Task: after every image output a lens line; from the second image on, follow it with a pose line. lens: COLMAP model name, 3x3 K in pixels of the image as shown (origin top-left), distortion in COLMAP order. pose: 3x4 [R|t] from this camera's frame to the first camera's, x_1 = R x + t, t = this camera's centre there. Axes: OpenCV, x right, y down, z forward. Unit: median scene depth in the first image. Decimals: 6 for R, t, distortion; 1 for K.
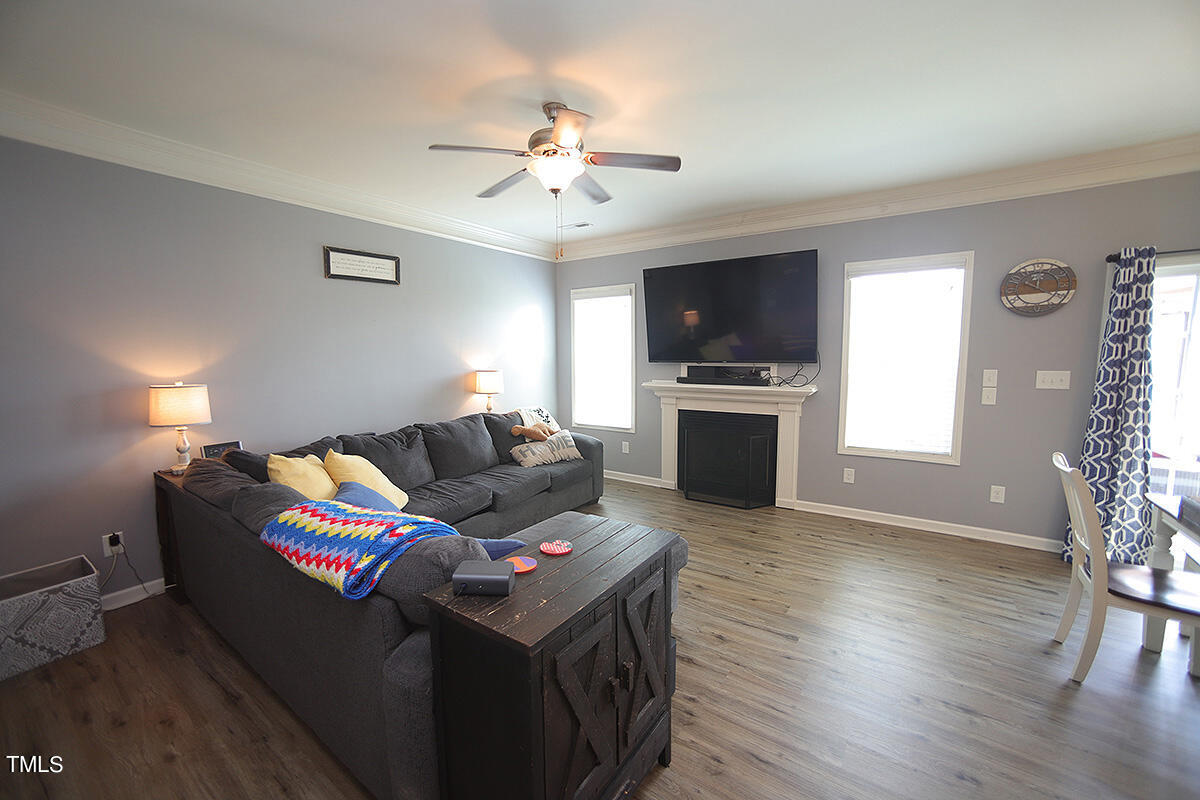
lens RADIAL K [[491.2, 0, 590.7], [0, 491.2, 398.9], [0, 0, 1]] dist [-0.013731, 0.009523]
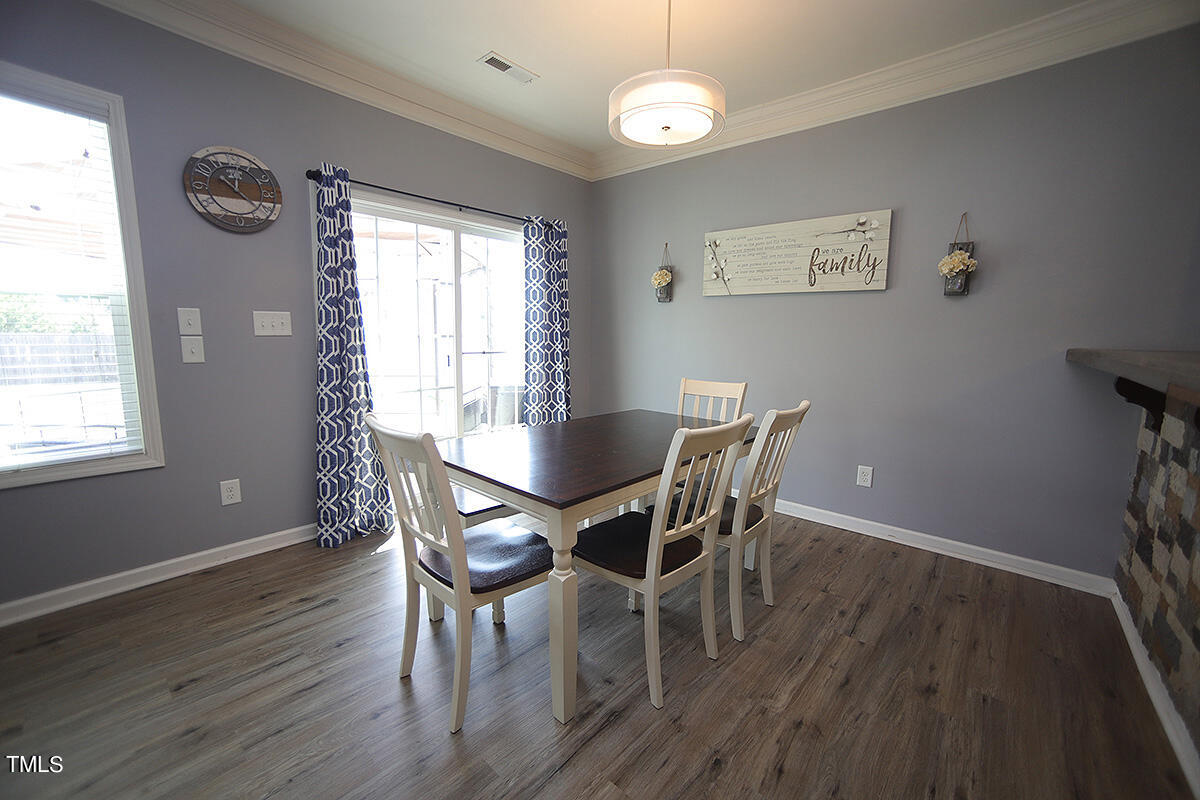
lens RADIAL K [[491.2, 0, 593.3], [0, 491.2, 393.2], [0, 0, 1]] dist [-0.013731, 0.009523]
pose [[0.150481, -0.109793, 0.982497, 0.259753], [0.092169, 0.991044, 0.096631, 0.040054], [-0.984307, 0.076015, 0.159253, 0.392169]]
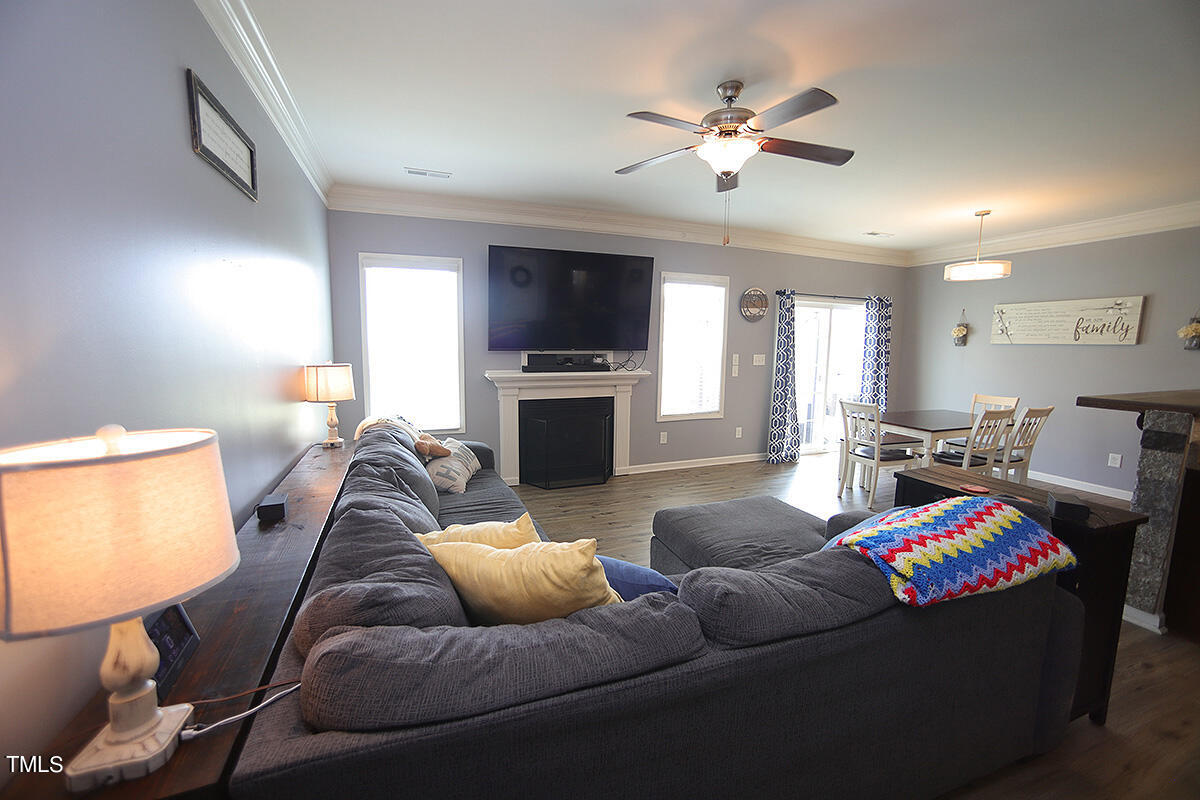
lens RADIAL K [[491.2, 0, 604.3], [0, 491.2, 397.0], [0, 0, 1]] dist [-0.013731, 0.009523]
pose [[0.541796, -0.080998, 0.836598, -0.765623], [0.065034, 0.996402, 0.054352, -0.037398], [-0.837990, 0.024959, 0.545115, 0.510674]]
